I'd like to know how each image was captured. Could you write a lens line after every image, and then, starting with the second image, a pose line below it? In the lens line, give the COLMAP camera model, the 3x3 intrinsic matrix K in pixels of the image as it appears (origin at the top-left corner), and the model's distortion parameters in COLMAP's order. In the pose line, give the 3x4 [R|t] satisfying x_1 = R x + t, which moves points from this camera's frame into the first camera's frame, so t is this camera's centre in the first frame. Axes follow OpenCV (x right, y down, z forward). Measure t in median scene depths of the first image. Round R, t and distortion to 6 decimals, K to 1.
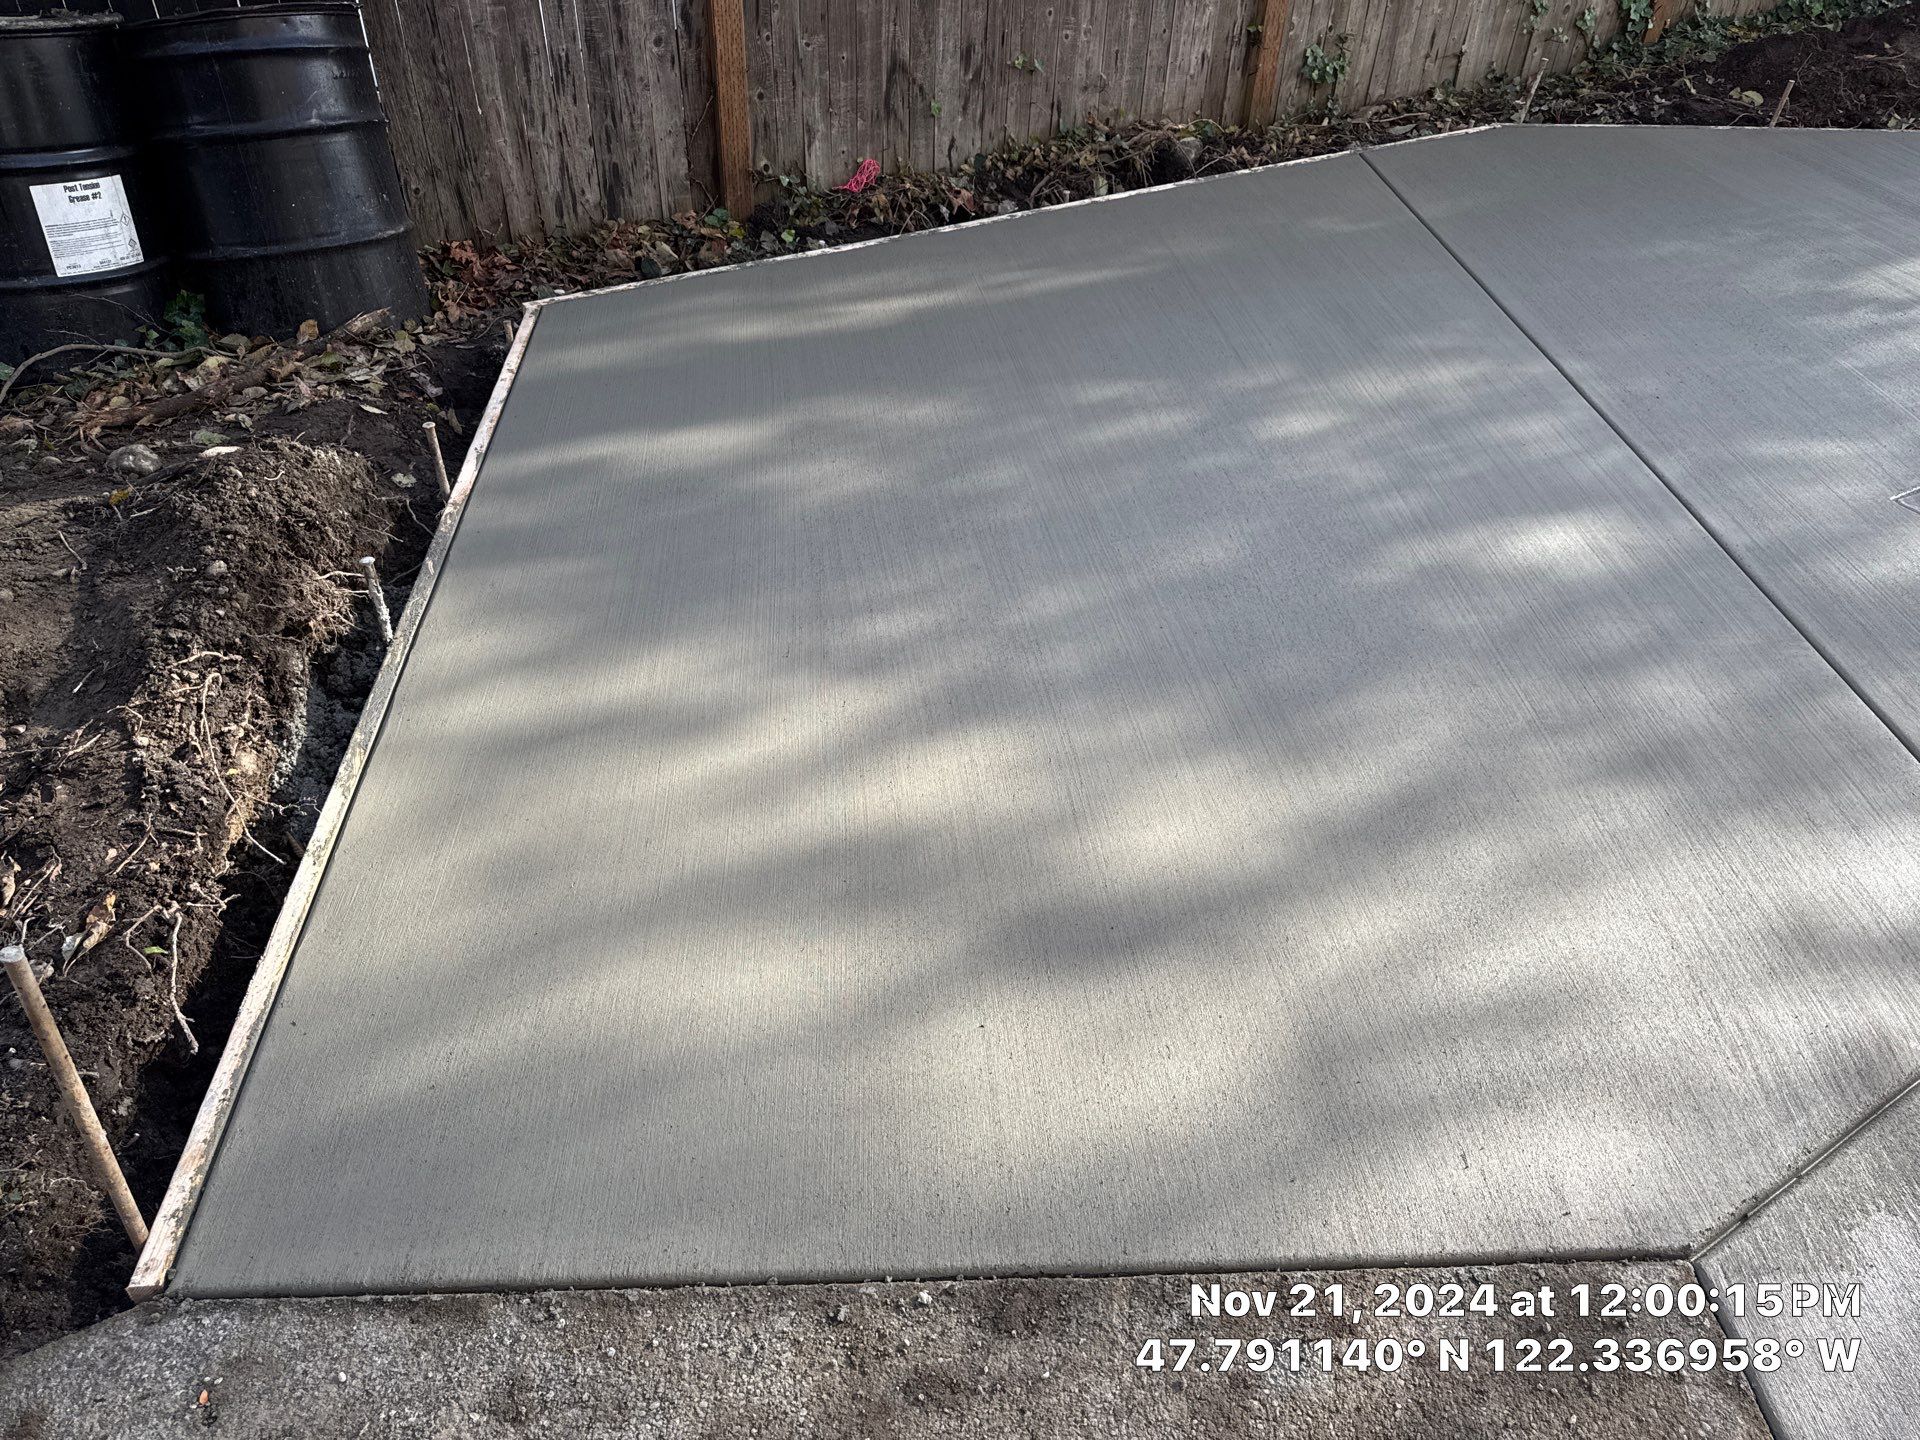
lens RADIAL K [[1387.8, 0, 960.0], [0, 1387.8, 720.0], [0, 0, 1]] dist [0.063712, -0.076160]
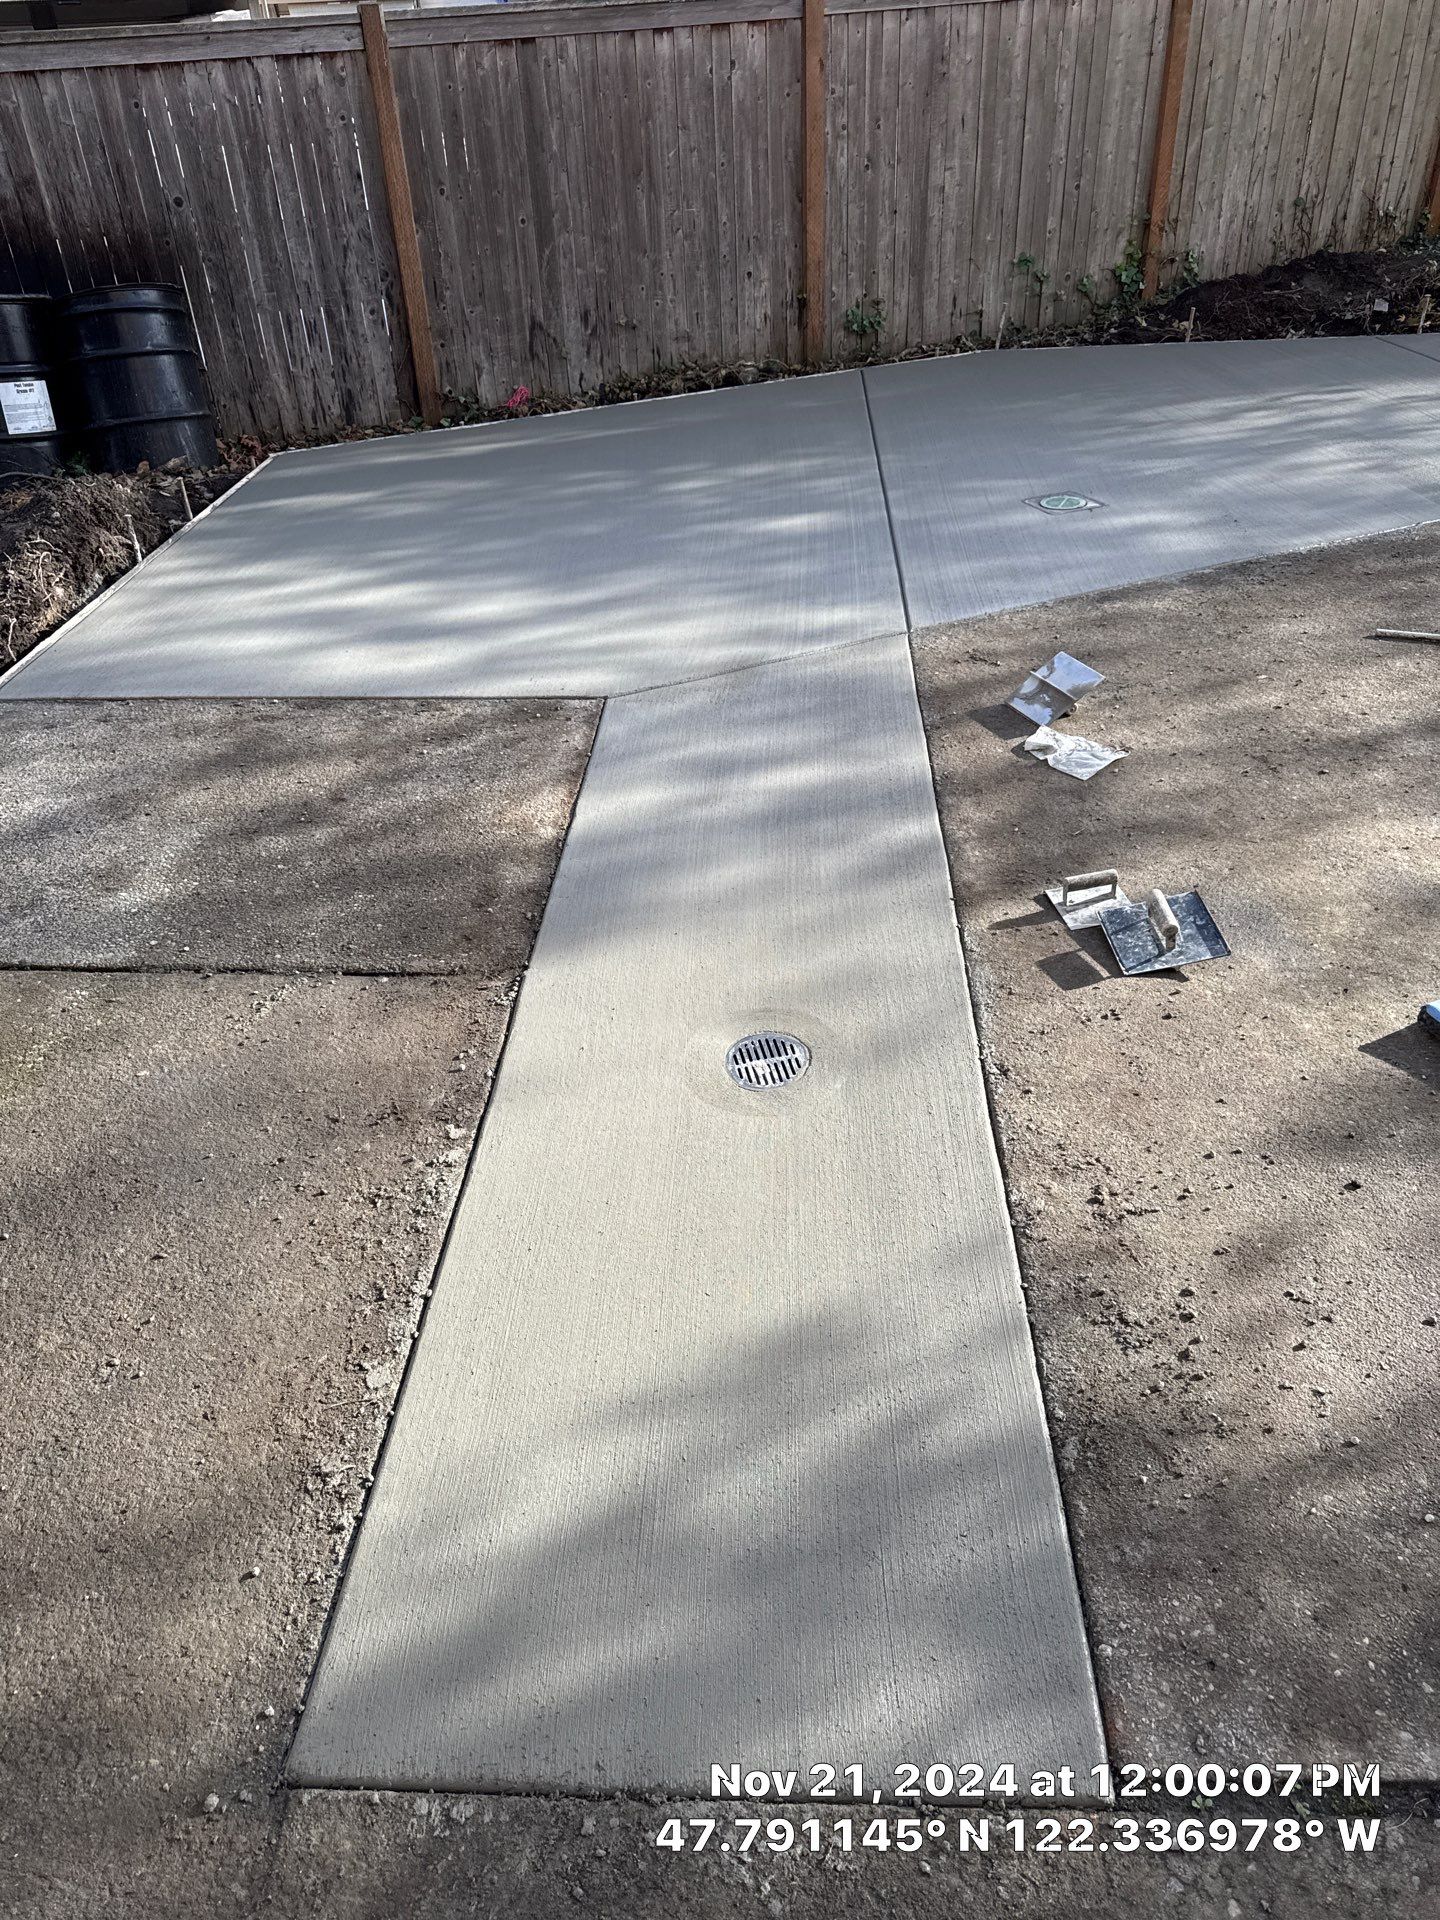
lens RADIAL K [[1387.8, 0, 720.0], [0, 1387.8, 960.0], [0, 0, 1]] dist [0.063712, -0.076160]
pose [[0.990409, -0.000909, -0.138164, 0.405141], [-0.011686, 0.995844, -0.090320, 0.402210], [0.137672, 0.091068, 0.986282, -0.472103]]
